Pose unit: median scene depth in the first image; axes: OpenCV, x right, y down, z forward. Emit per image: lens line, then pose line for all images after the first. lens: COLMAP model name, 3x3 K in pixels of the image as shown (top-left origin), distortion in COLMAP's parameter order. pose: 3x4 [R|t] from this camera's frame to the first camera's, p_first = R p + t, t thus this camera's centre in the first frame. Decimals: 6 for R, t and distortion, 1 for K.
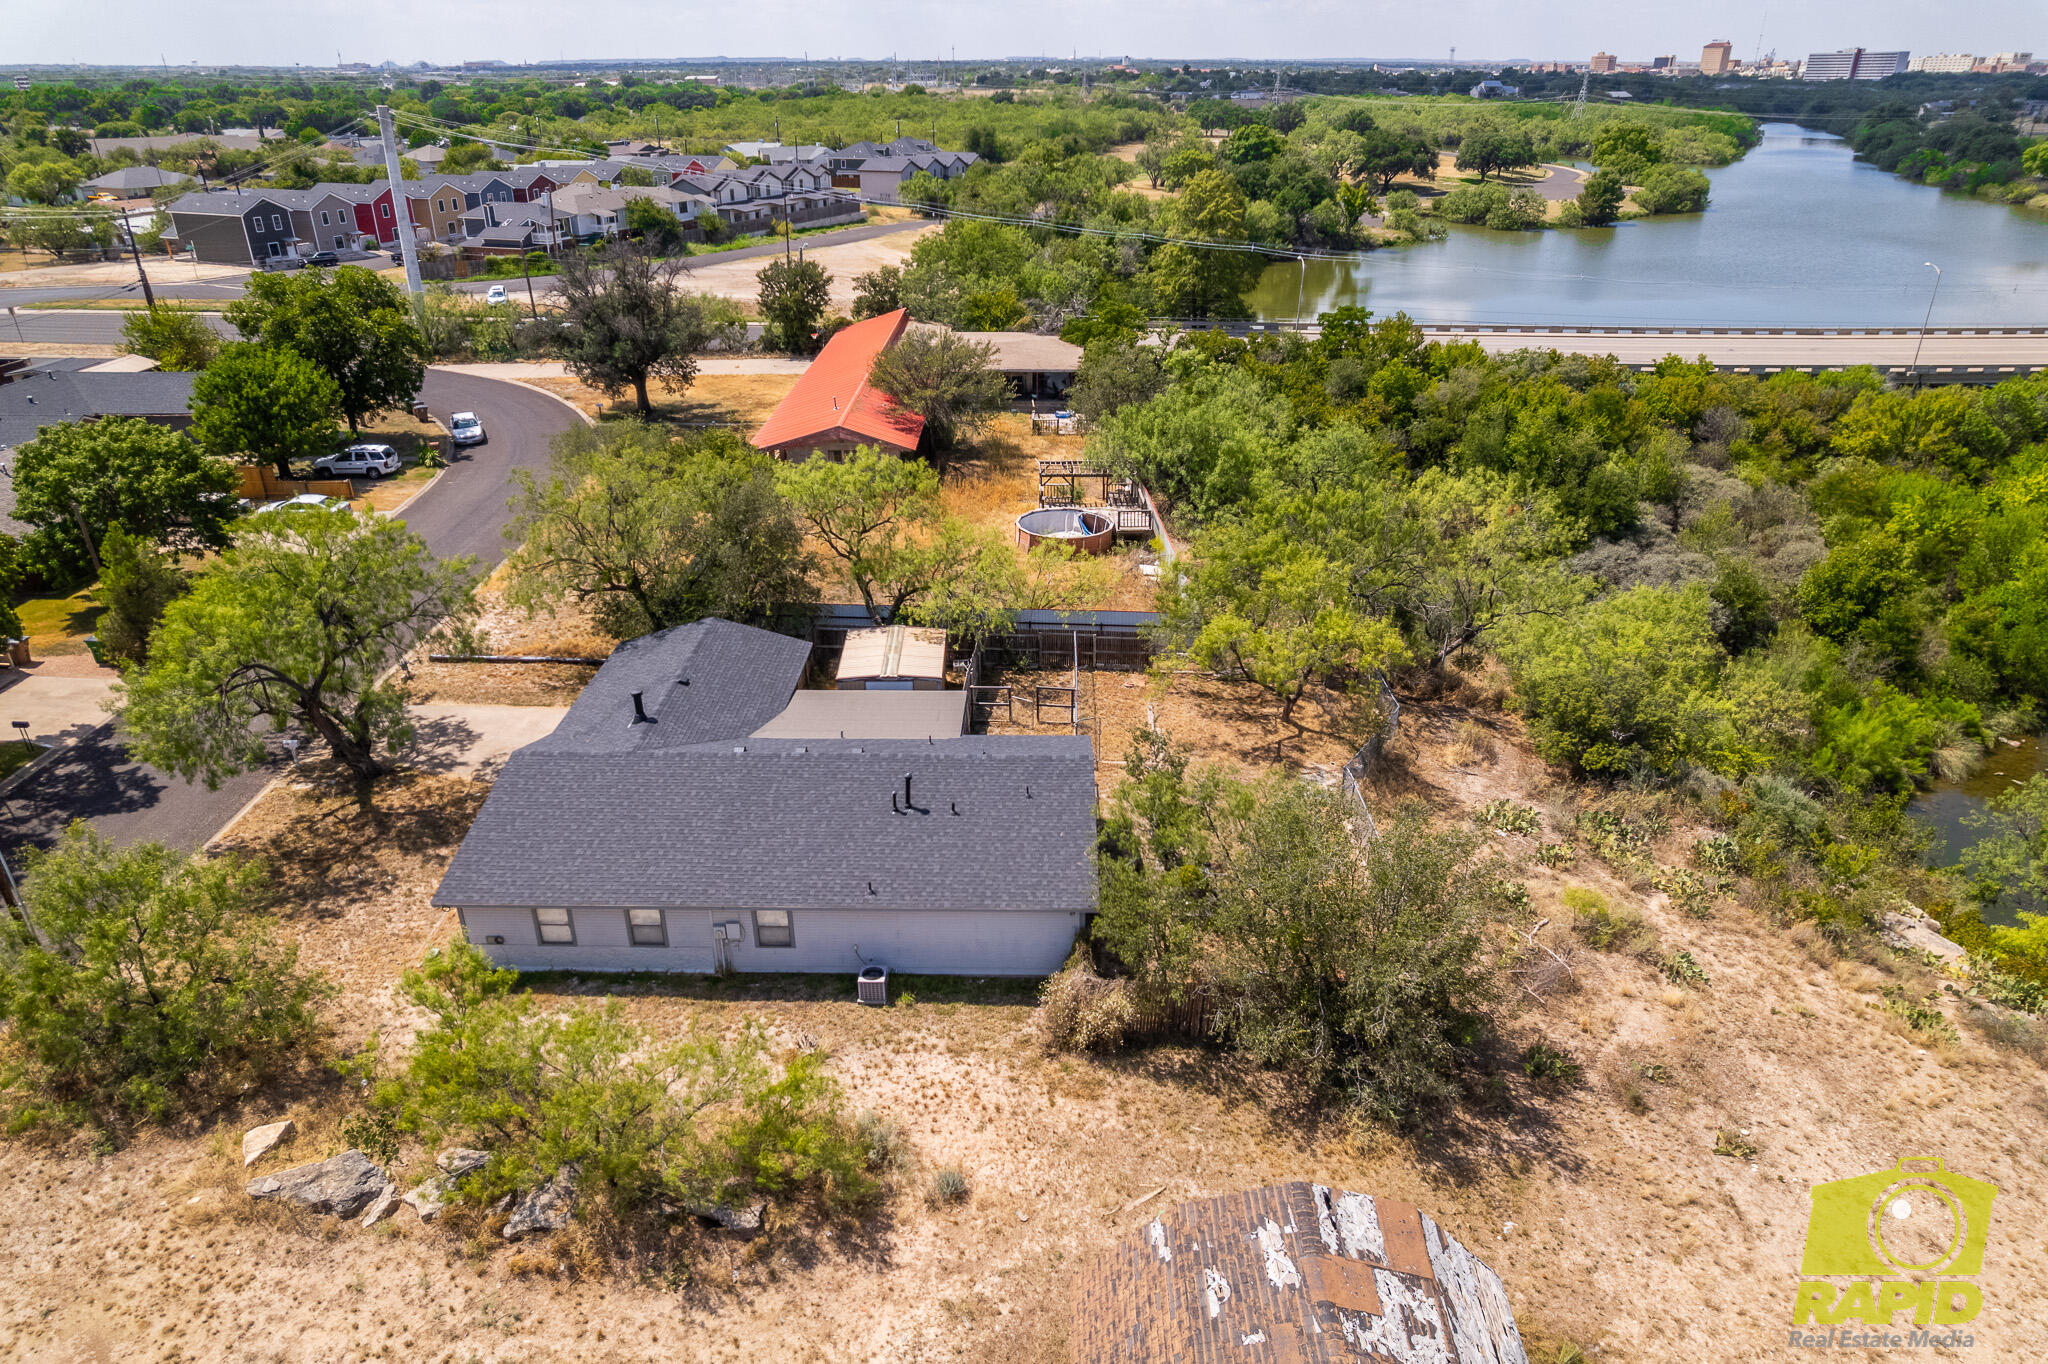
lens RADIAL K [[1314.8, 0, 1033.0], [0, 1314.8, 685.7], [0, 0, 1]] dist [-0.074736, 0.071665]
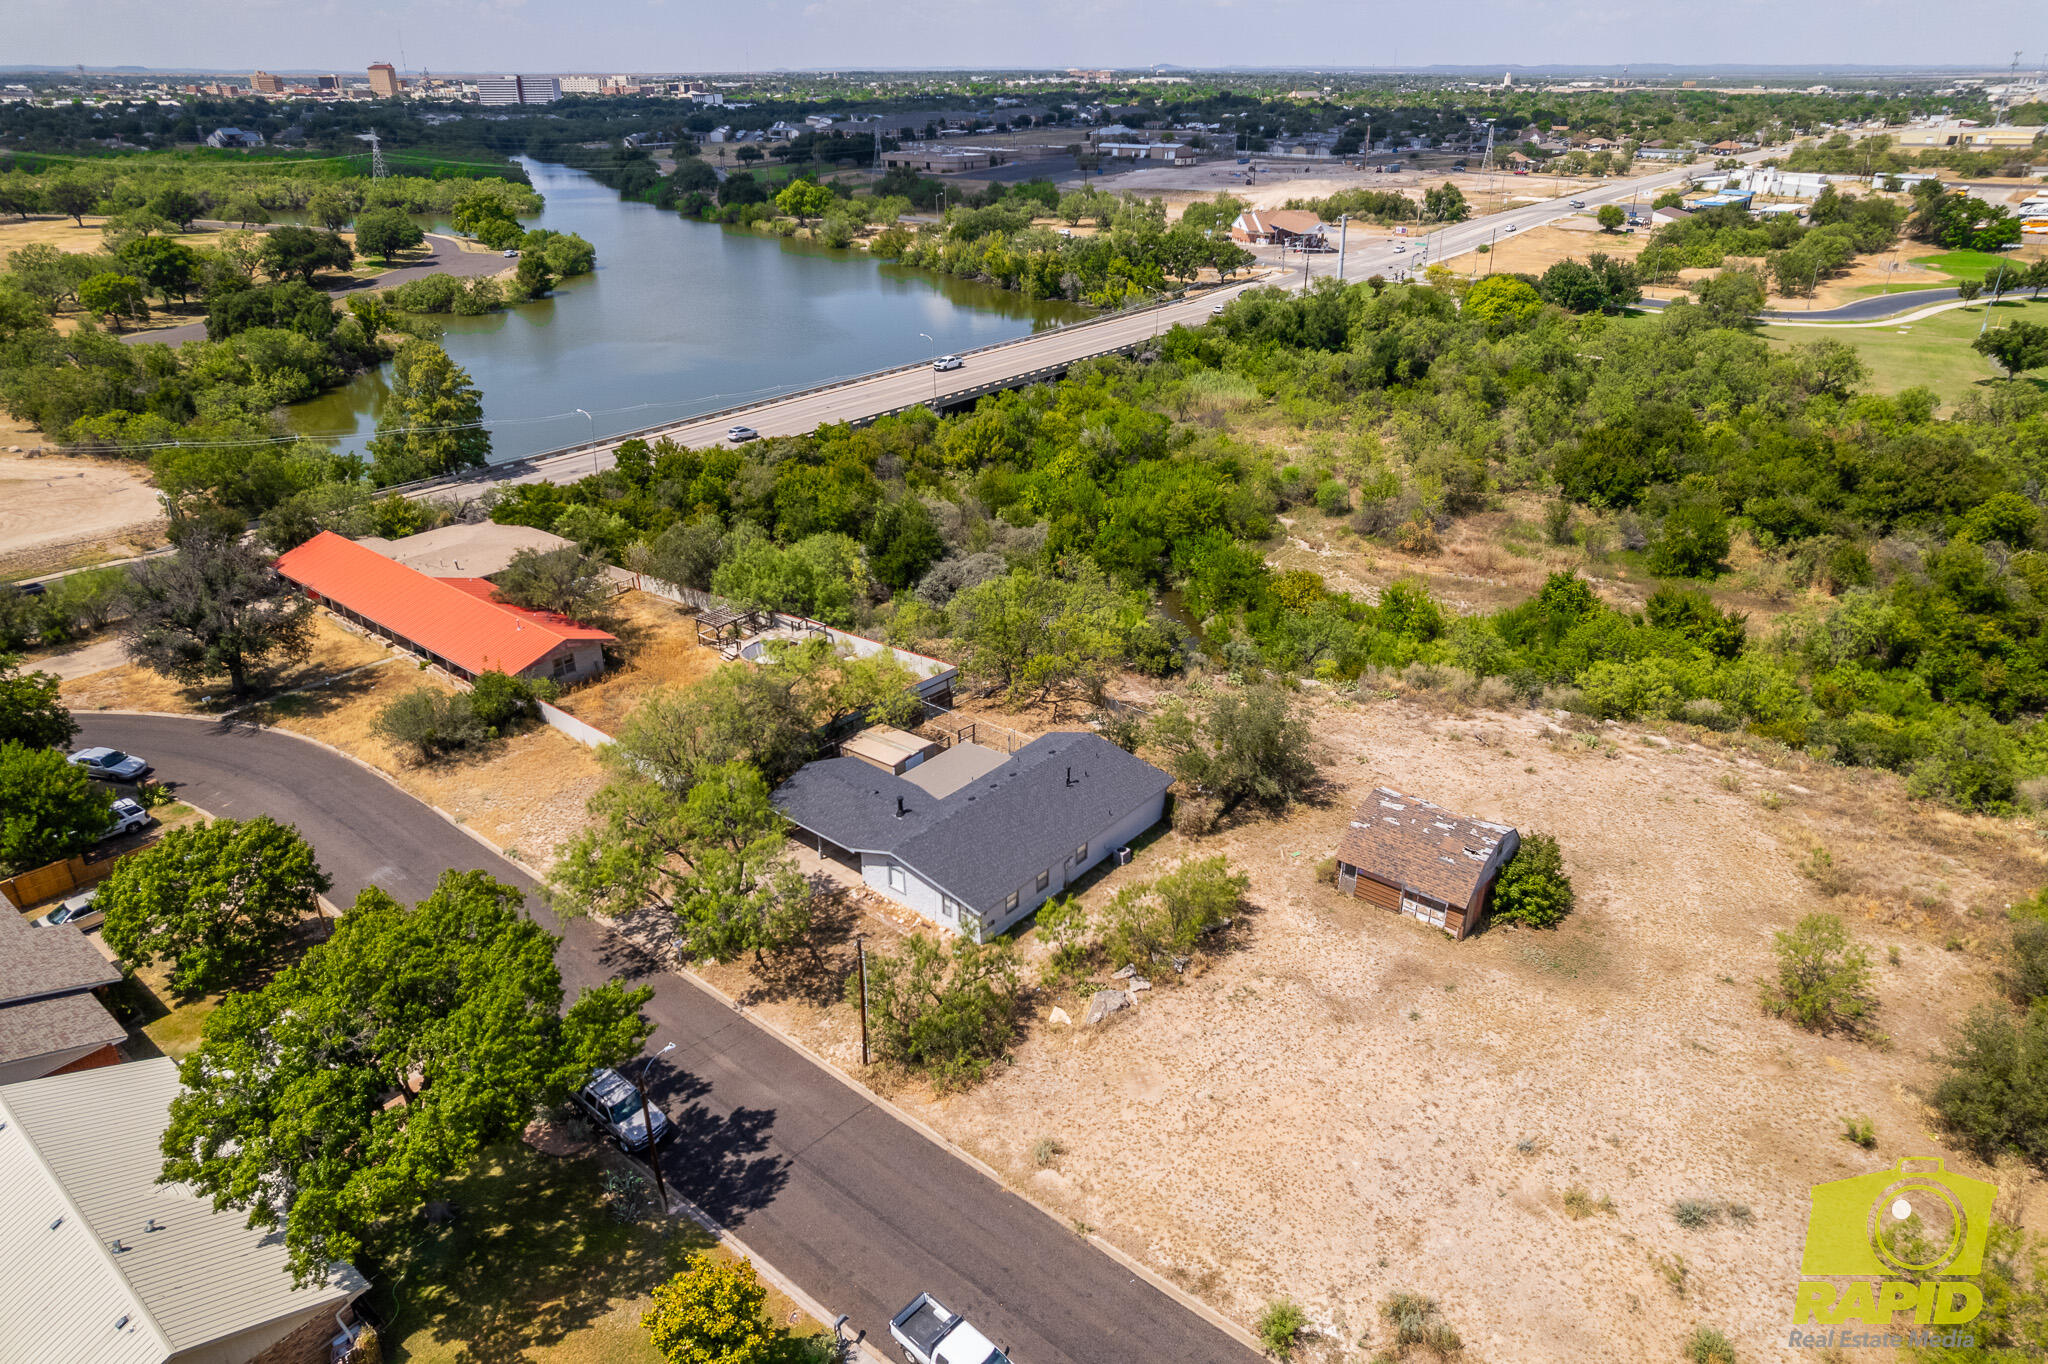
lens RADIAL K [[1312.0, 0, 1035.9], [0, 1312.0, 686.7], [0, 0, 1]] dist [-0.060049, 0.057481]
pose [[0.621599, -0.334108, 0.708510, -0.204289], [0.335382, 0.930898, 0.144737, -0.048177], [-0.707908, 0.147653, 0.690699, -0.052673]]
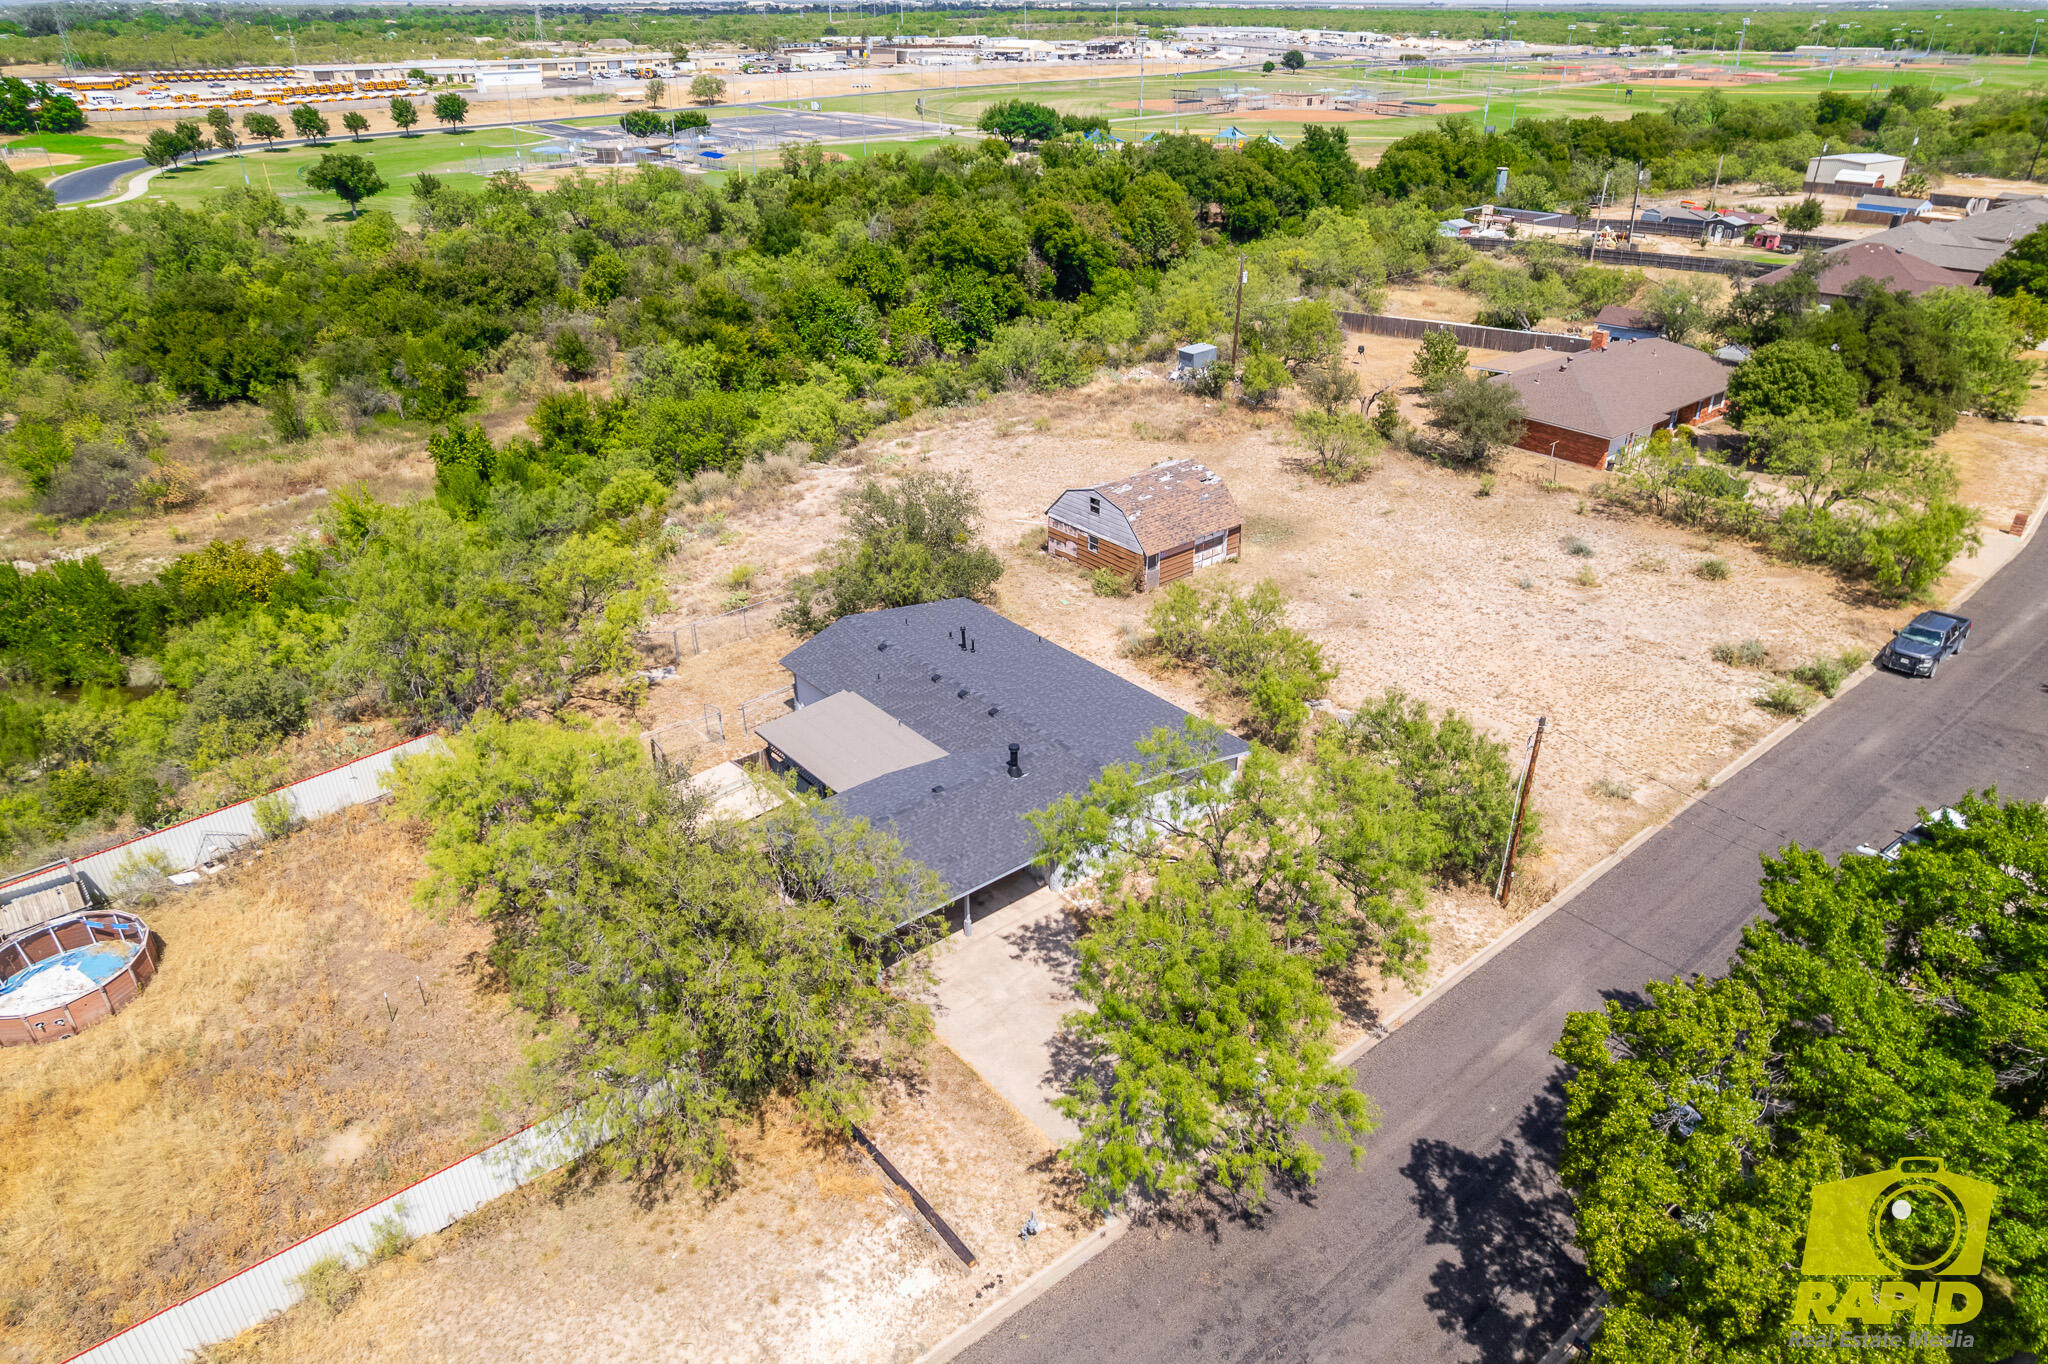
lens RADIAL K [[1314.8, 0, 1033.0], [0, 1314.8, 685.7], [0, 0, 1]] dist [-0.074736, 0.071665]
pose [[-0.656318, -0.348912, 0.668960, -0.150373], [0.332062, 0.662572, 0.671367, -0.110423], [-0.677482, 0.662766, -0.318998, 0.192888]]
